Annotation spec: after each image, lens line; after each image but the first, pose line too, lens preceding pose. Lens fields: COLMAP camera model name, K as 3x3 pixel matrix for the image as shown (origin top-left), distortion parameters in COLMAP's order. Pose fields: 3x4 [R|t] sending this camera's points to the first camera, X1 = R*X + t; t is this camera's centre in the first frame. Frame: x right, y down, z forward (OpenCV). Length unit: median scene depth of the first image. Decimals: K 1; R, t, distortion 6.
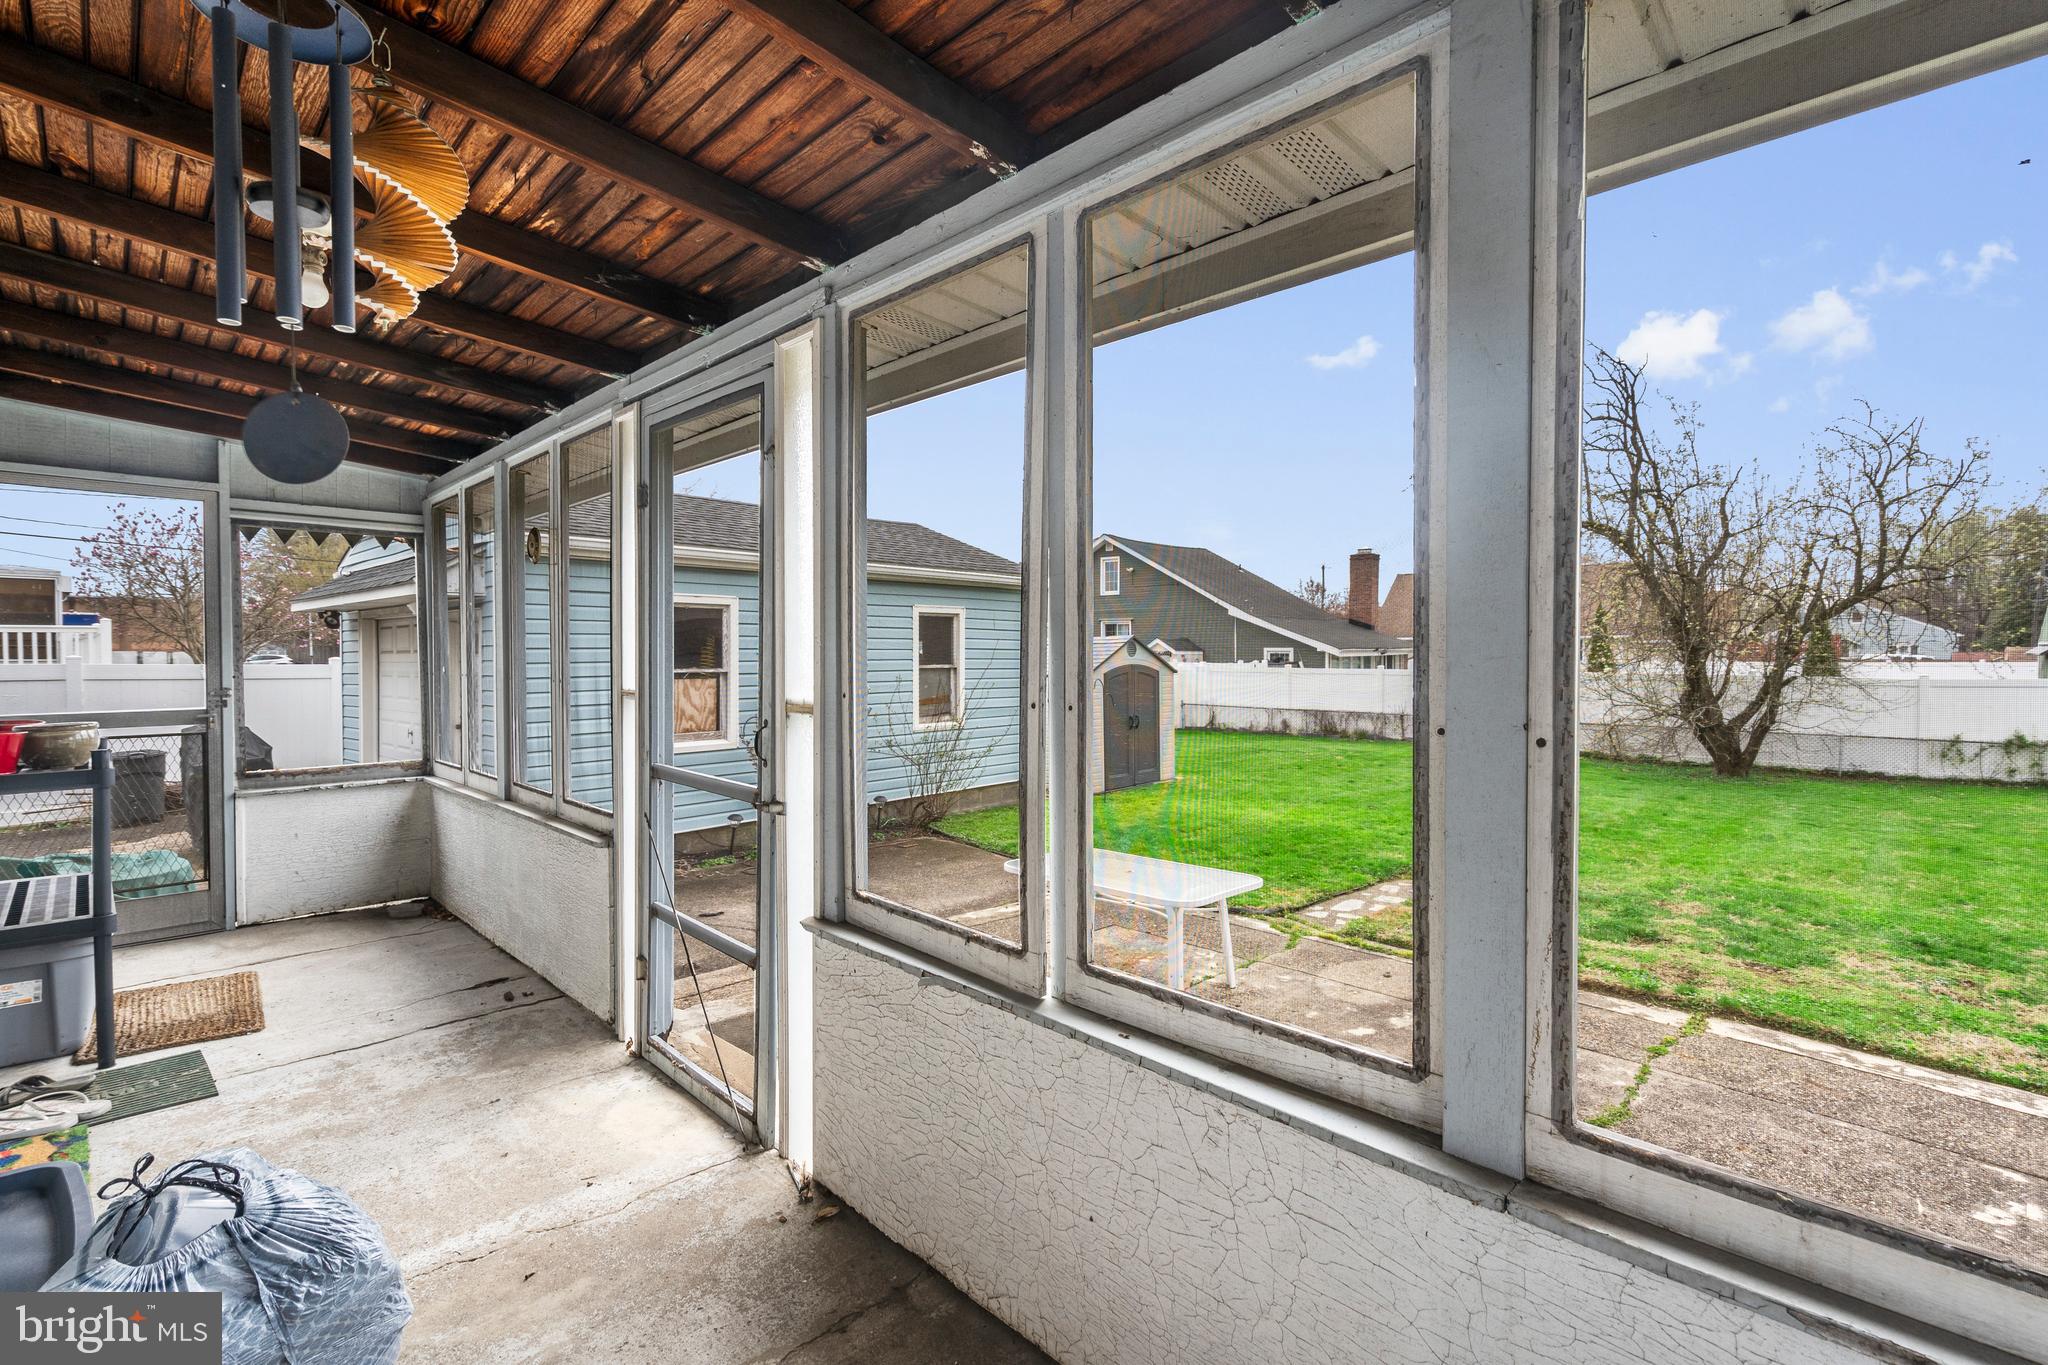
lens RADIAL K [[963.9, 0, 1032.8], [0, 963.9, 683.1], [0, 0, 1]] dist [-0.000836, -0.000241]
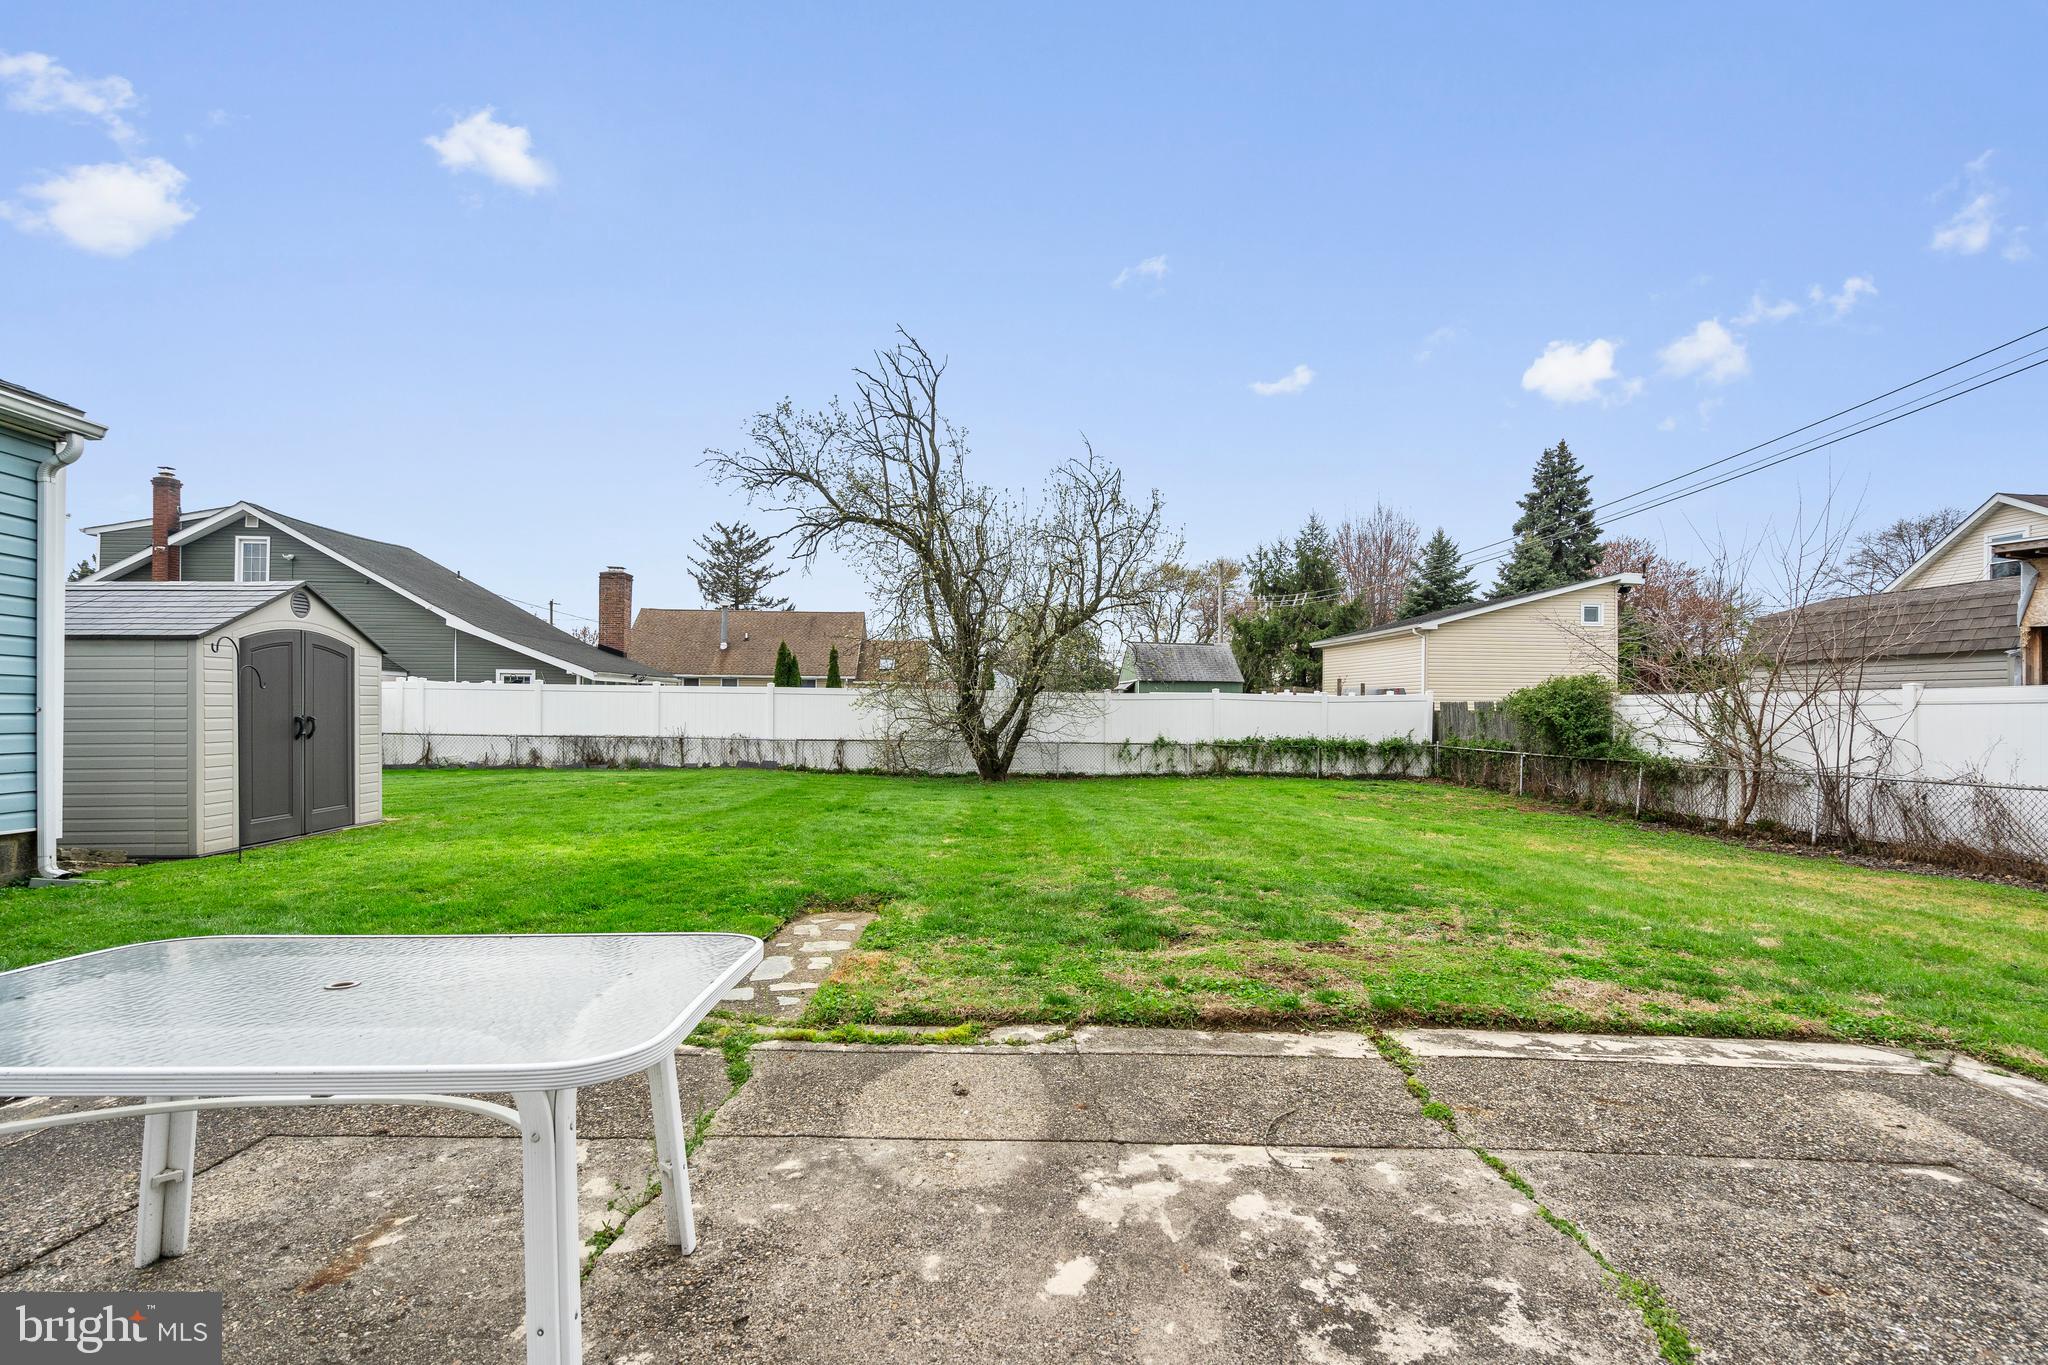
lens RADIAL K [[963.9, 0, 1032.8], [0, 963.9, 683.1], [0, 0, 1]] dist [-0.000836, -0.000241]
pose [[0.722798, 0.015506, 0.690886, 0.015671], [0.021148, 0.998784, -0.044542, 0.040519], [-0.690736, 0.046806, 0.721590, 0.213905]]
